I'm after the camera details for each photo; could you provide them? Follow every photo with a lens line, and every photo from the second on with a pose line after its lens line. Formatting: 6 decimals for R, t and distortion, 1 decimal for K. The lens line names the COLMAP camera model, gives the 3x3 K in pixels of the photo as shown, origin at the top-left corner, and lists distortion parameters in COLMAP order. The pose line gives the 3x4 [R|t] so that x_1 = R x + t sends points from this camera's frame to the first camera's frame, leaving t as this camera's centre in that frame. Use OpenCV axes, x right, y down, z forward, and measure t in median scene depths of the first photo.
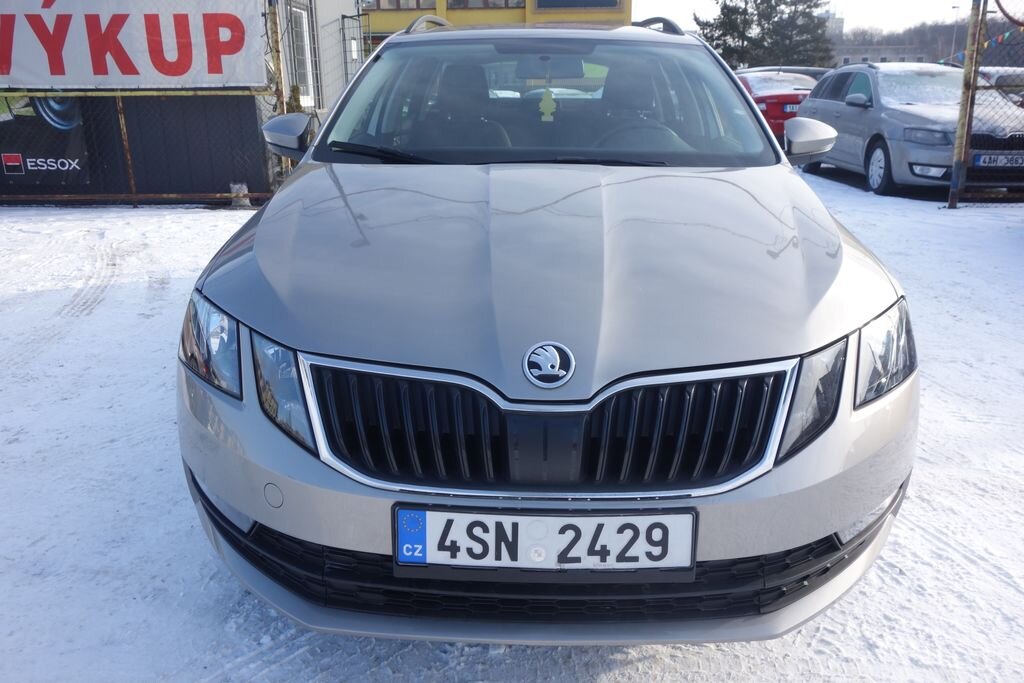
lens RADIAL K [[812.2, 0, 516.1], [0, 812.2, 341.0], [0, 0, 1]] dist [-0.002428, 0.005727]
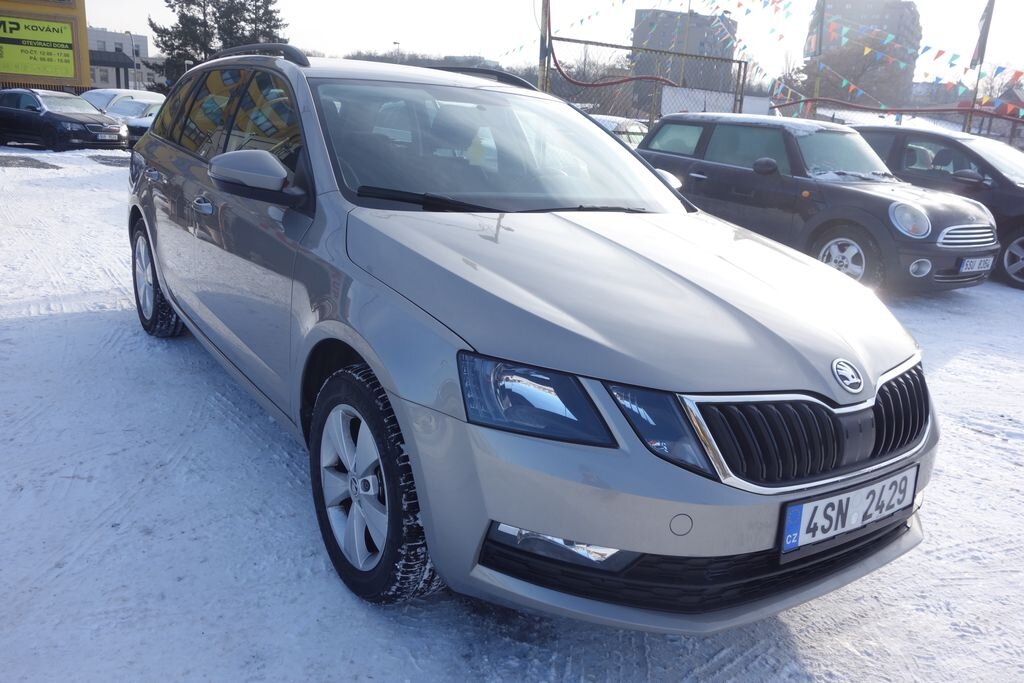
lens RADIAL K [[812.2, 0, 514.7], [0, 812.2, 345.4], [0, 0, 1]] dist [-0.002428, 0.005727]
pose [[0.806970, -0.102952, 0.581549, -1.163871], [0.109669, 0.993685, 0.023734, -0.111546], [-0.580320, 0.044625, 0.813165, 0.227188]]
